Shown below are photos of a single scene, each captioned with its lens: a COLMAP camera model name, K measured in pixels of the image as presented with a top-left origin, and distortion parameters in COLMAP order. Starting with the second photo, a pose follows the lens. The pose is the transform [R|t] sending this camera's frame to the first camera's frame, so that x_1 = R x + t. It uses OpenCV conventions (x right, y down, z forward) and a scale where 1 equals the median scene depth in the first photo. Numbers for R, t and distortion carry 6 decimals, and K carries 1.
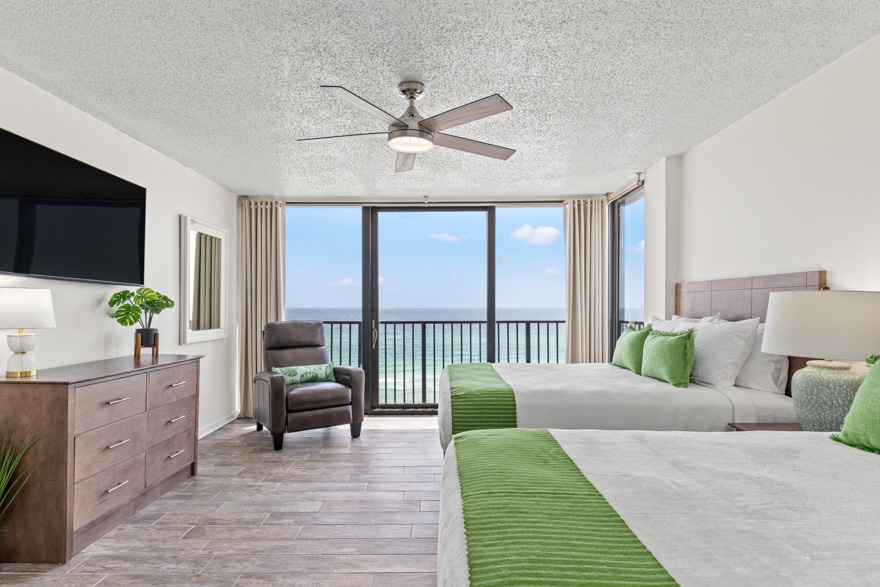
lens RADIAL K [[463.1, 0, 439.1], [0, 463.1, 300.5], [0, 0, 1]] dist [0.019711, 0.000305]
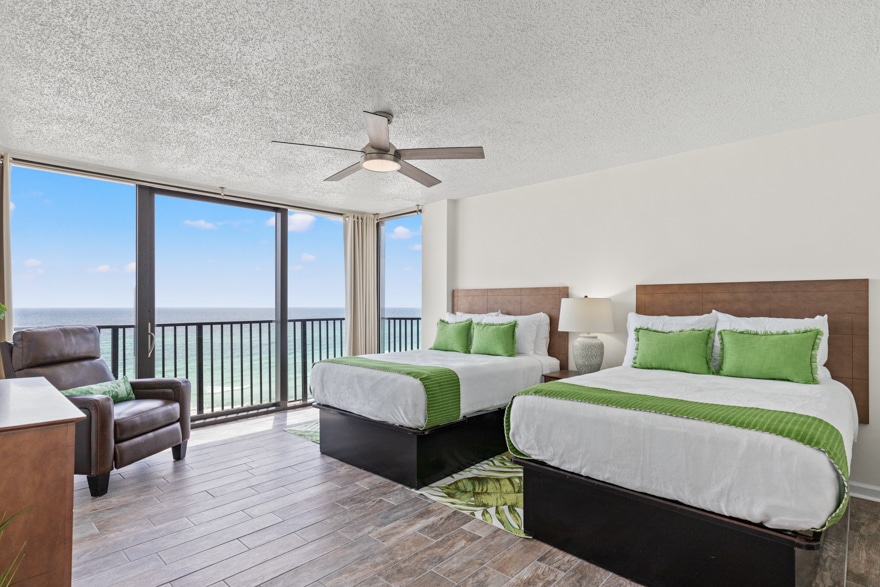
lens RADIAL K [[448.2, 0, 440.0], [0, 448.2, 293.5], [0, 0, 1]] dist [0.003024, 0.000642]
pose [[0.685621, 0.018053, 0.727734, -0.403290], [-0.008344, 0.999822, -0.016941, -0.000954], [-0.727911, 0.005543, 0.685650, 0.071988]]
